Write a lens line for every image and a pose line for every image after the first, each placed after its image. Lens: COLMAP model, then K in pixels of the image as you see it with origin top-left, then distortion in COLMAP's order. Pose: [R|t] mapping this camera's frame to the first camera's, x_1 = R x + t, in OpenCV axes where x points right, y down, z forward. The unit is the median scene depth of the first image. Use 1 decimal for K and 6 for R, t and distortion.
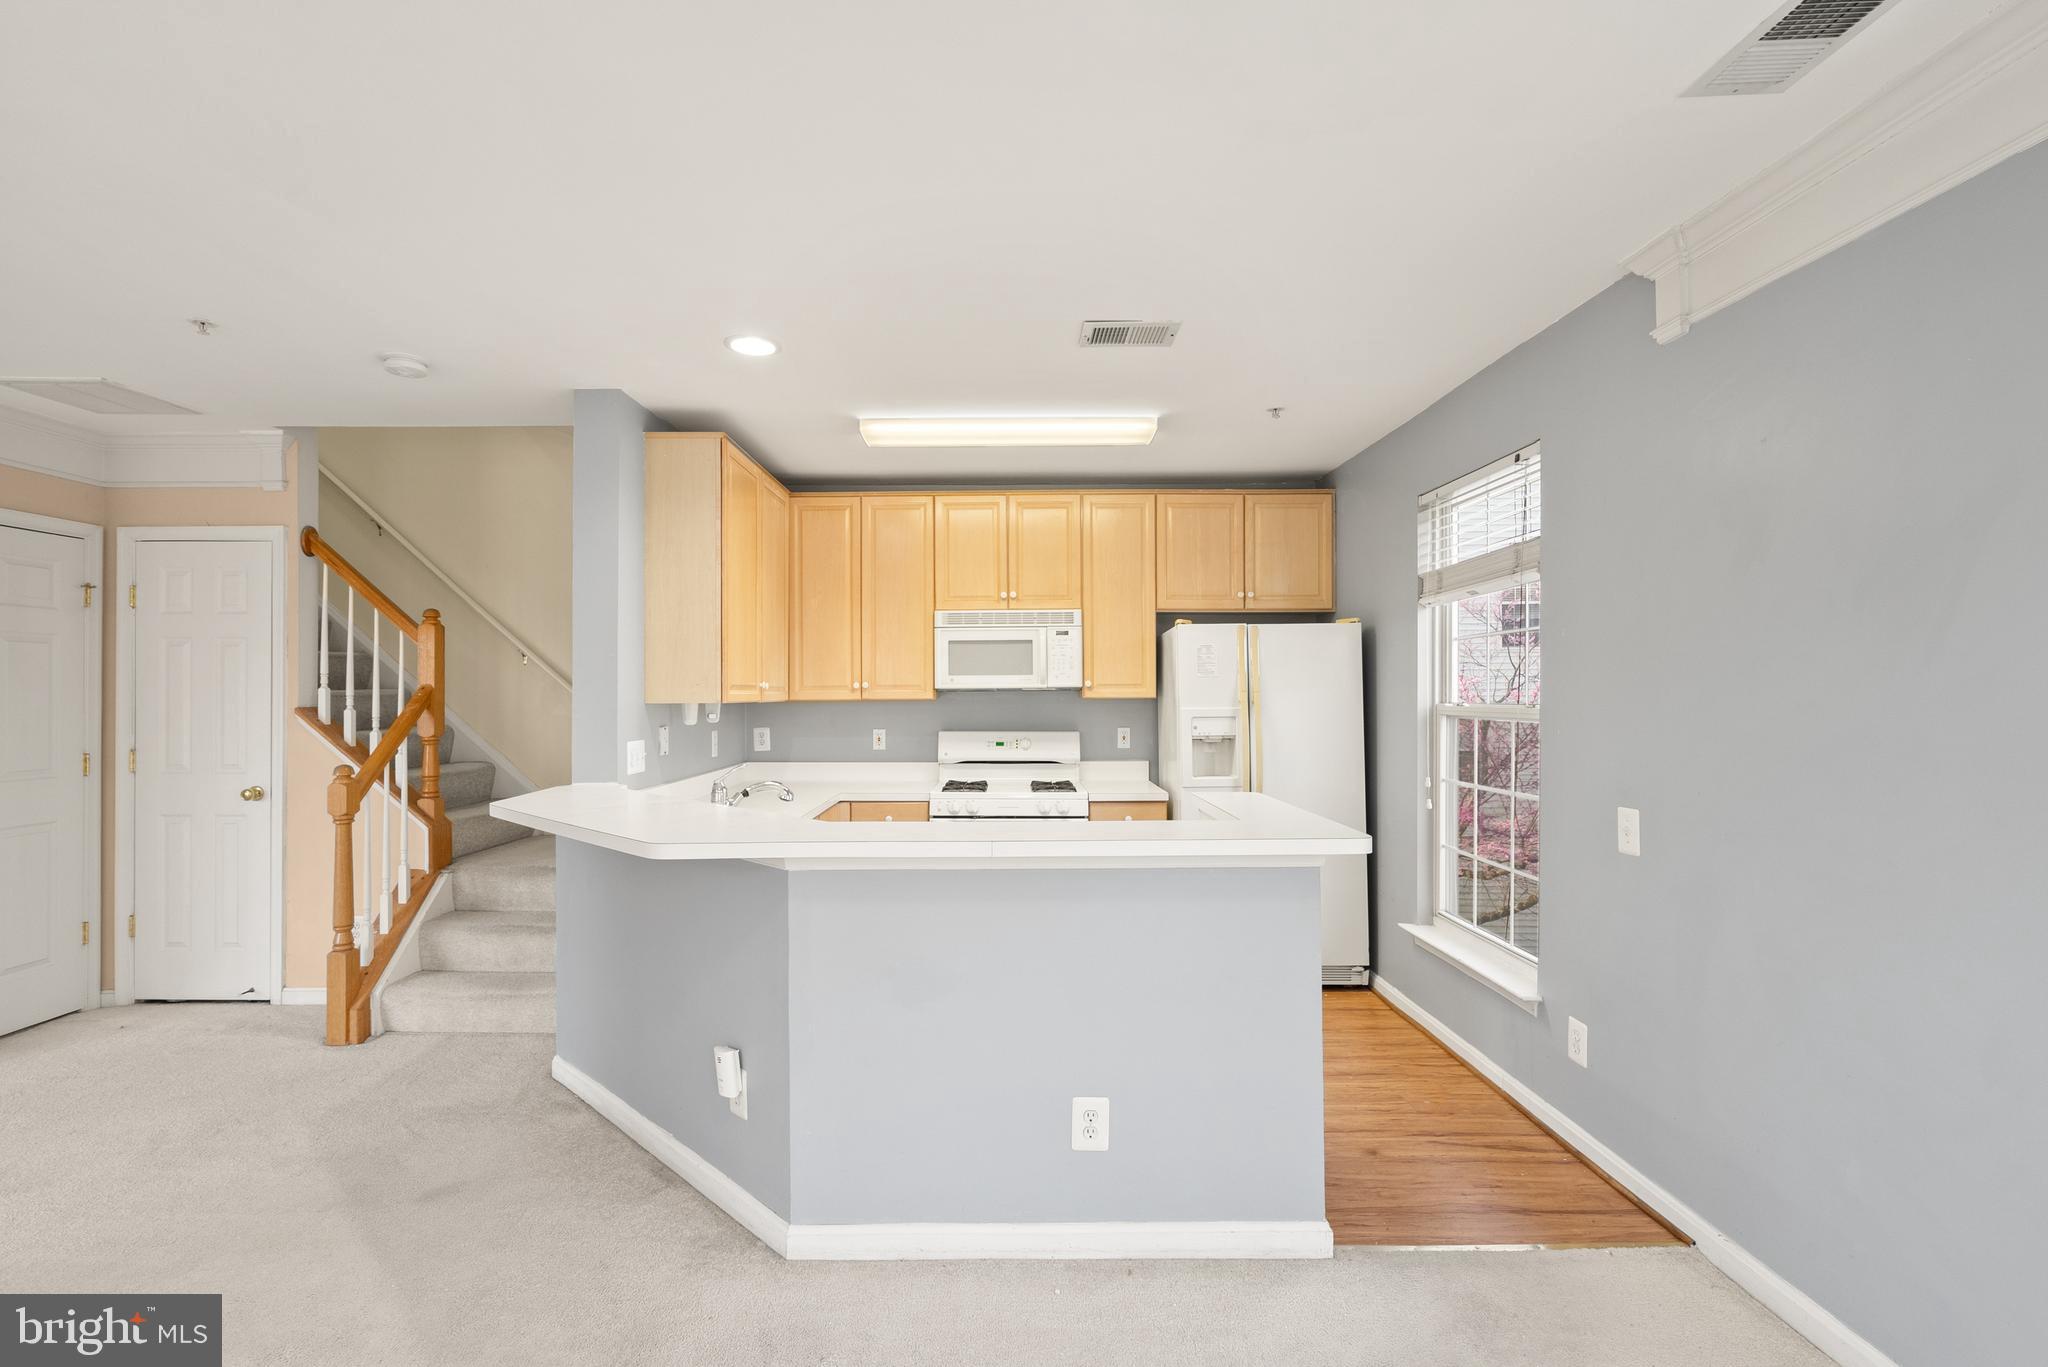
lens RADIAL K [[935.3, 0, 1006.9], [0, 935.3, 684.5], [0, 0, 1]] dist [-0.008188, 0.003632]
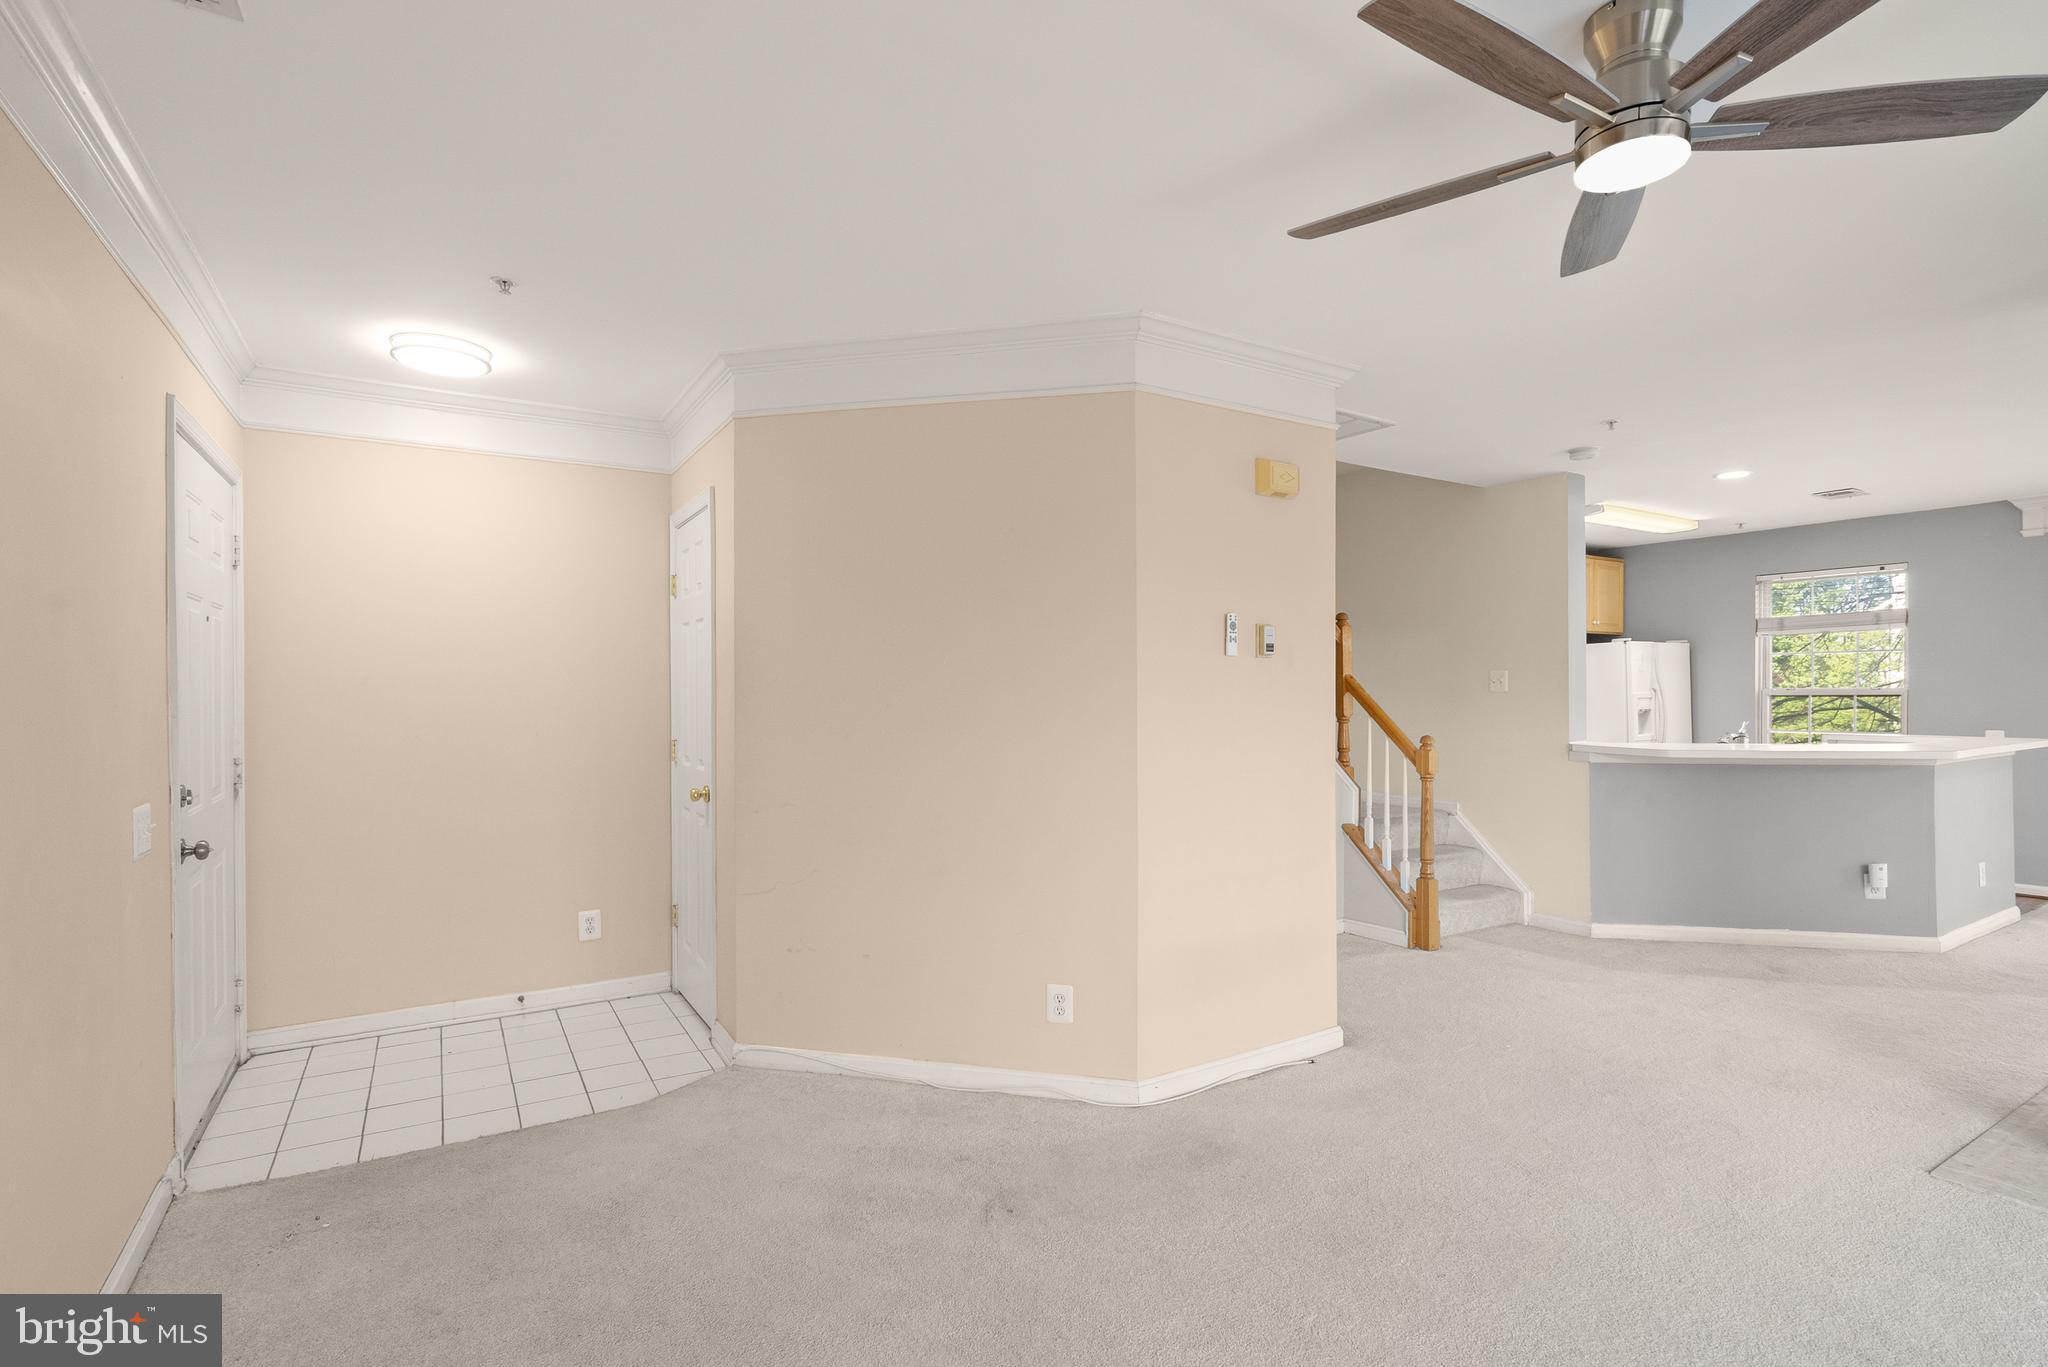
lens RADIAL K [[935.3, 0, 1033.0], [0, 935.3, 700.4], [0, 0, 1]] dist [-0.008188, 0.003632]
pose [[0.853259, -0.008789, 0.521413, -1.566029], [0.000547, 0.999872, 0.015959, 0.012018], [-0.521487, -0.013333, 0.853155, 0.153183]]
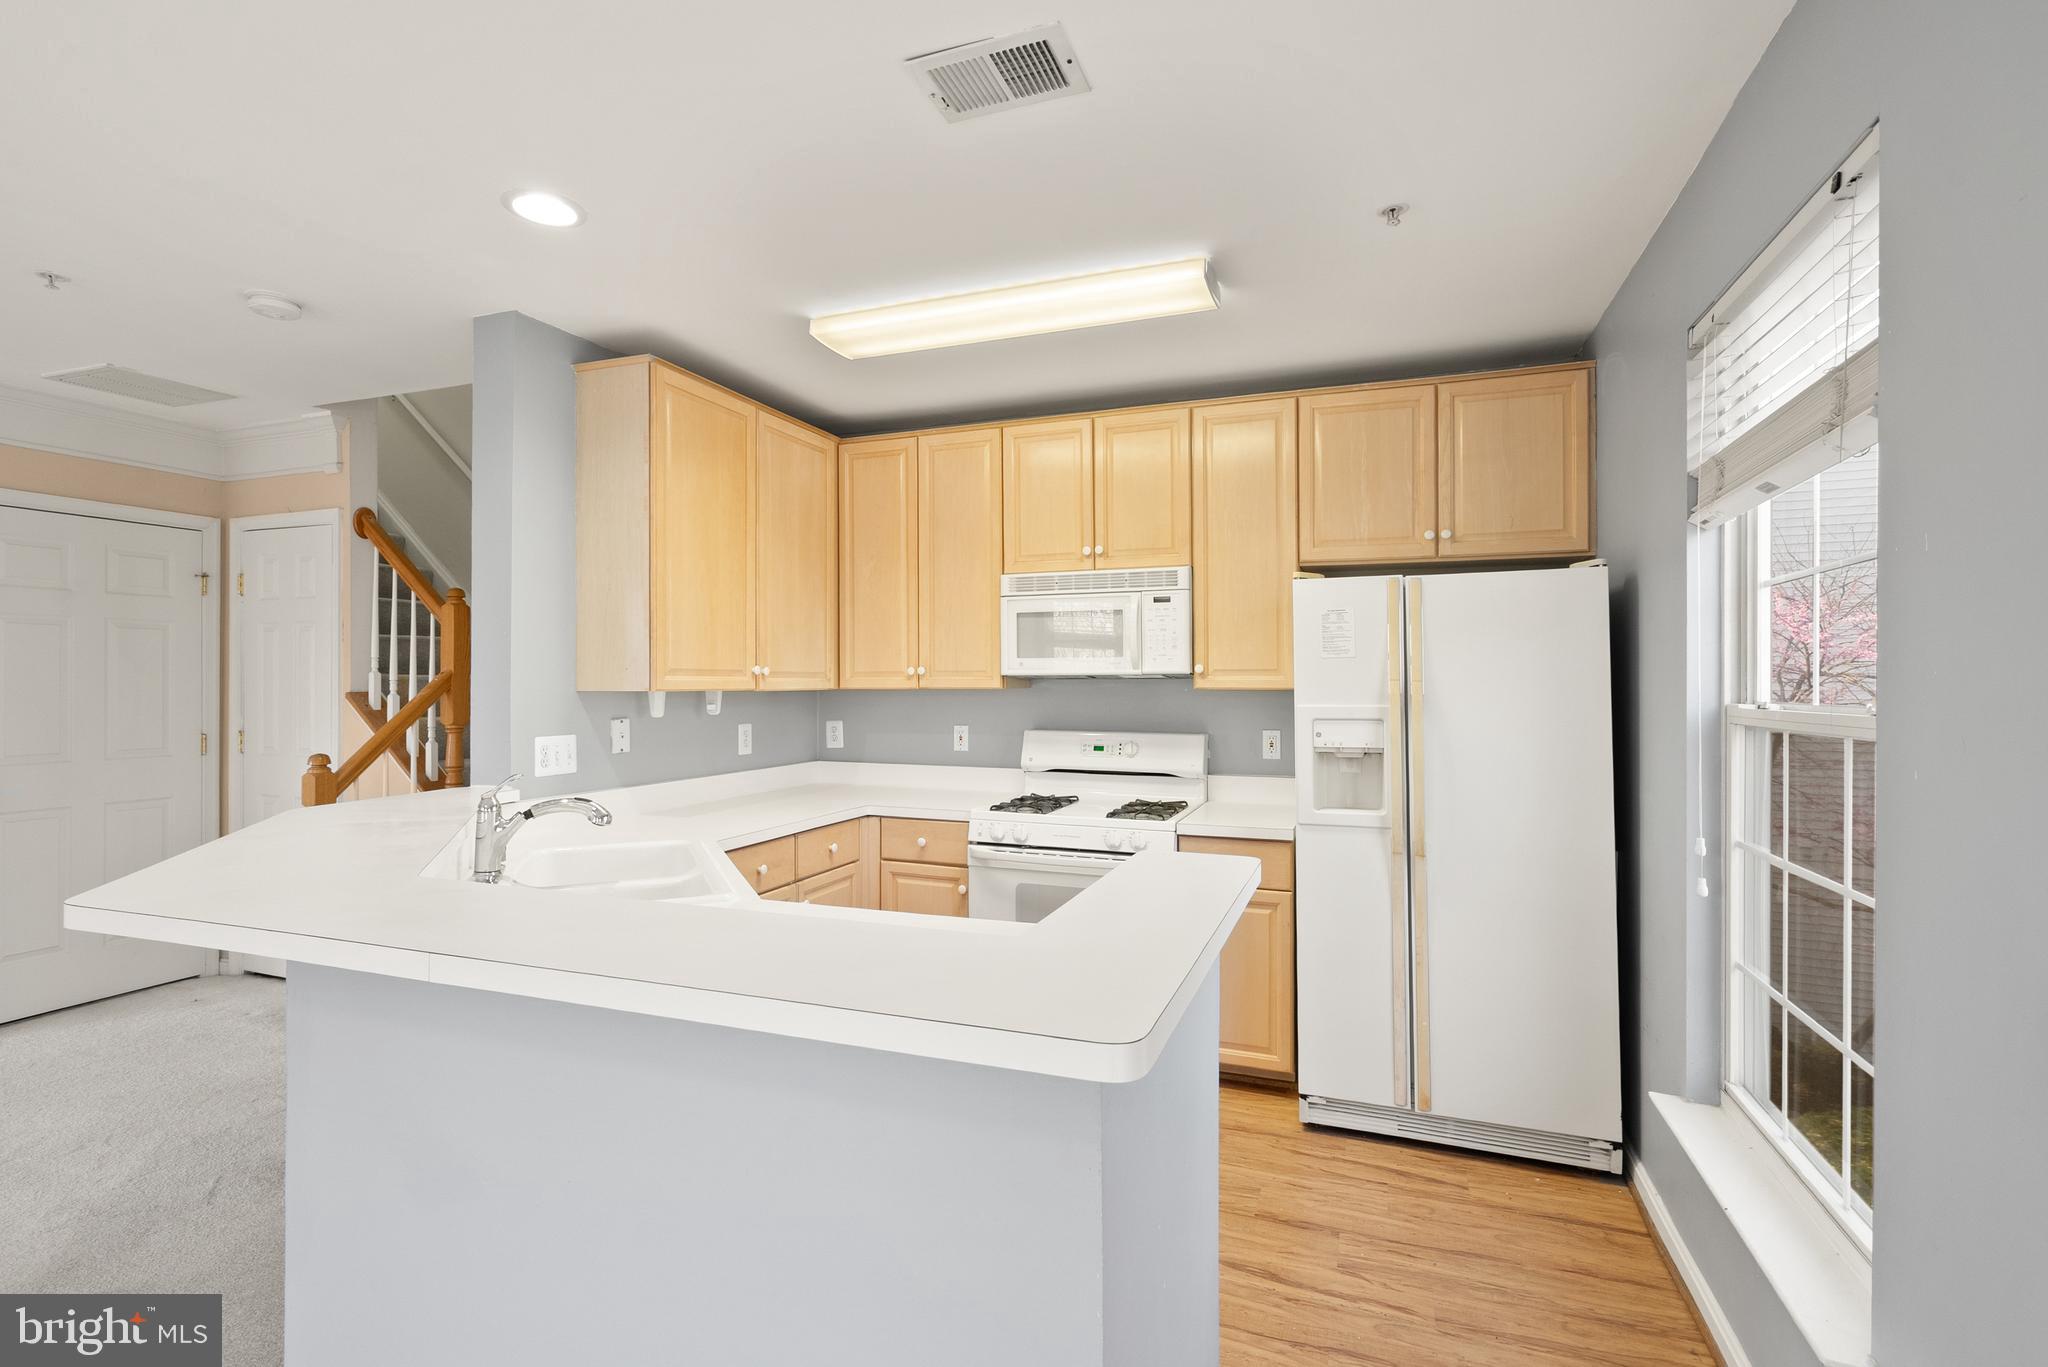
lens RADIAL K [[935.3, 0, 1031.6], [0, 935.3, 674.0], [0, 0, 1]] dist [-0.008188, 0.003632]
pose [[0.937815, 0.002027, -0.347129, 0.240944], [-0.001986, 0.999998, 0.000473, 0.003345], [0.347129, 0.000246, 0.937817, 0.312222]]
